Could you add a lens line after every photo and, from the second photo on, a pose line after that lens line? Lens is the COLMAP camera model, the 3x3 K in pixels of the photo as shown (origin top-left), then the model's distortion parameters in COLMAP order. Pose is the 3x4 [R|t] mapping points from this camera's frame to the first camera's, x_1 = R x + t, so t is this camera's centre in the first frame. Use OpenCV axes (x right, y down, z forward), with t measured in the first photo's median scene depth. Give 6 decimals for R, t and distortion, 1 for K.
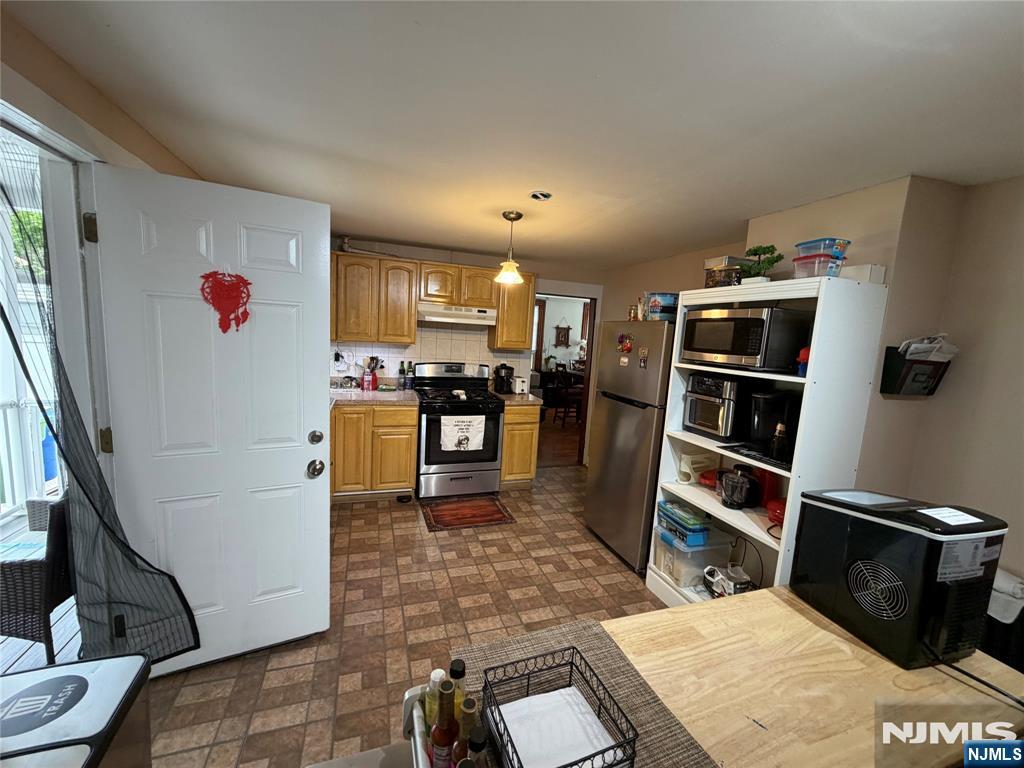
lens RADIAL K [[408.3, 0, 509.6], [0, 408.3, 383.7], [0, 0, 1]] dist [0.002030, -0.000069]
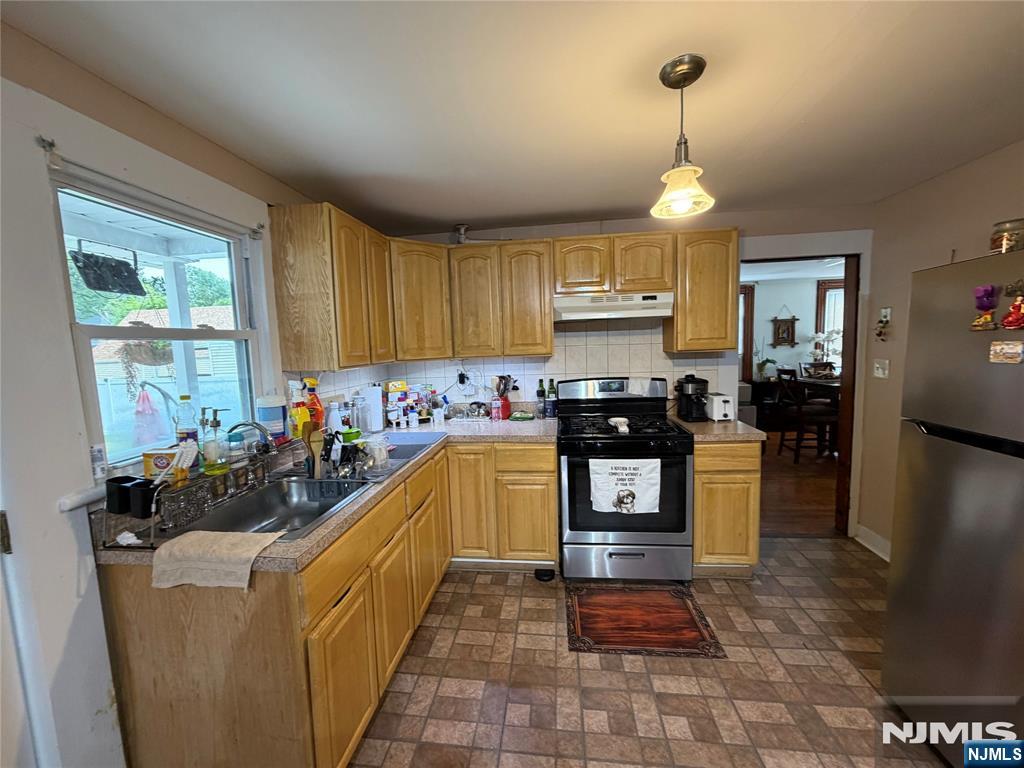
lens RADIAL K [[408.3, 0, 509.6], [0, 408.3, 383.7], [0, 0, 1]] dist [0.002030, -0.000069]
pose [[0.898025, -0.048805, -0.437228, 0.011803], [0.032271, 0.998458, -0.045170, -0.016404], [0.438759, 0.026454, 0.898215, 0.326331]]
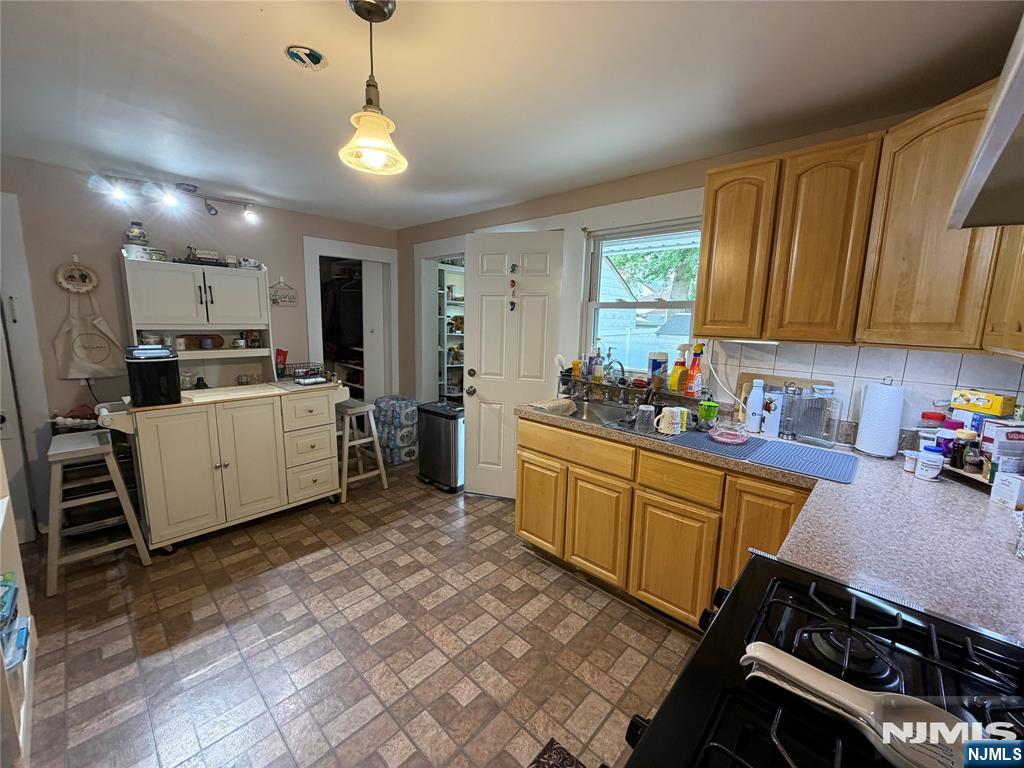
lens RADIAL K [[408.3, 0, 509.6], [0, 408.3, 383.7], [0, 0, 1]] dist [0.002030, -0.000069]
pose [[-0.881403, -0.006606, -0.472319, 0.053290], [-0.136270, 0.960947, 0.240855, -0.102725], [0.452283, 0.276653, -0.847882, 1.055672]]
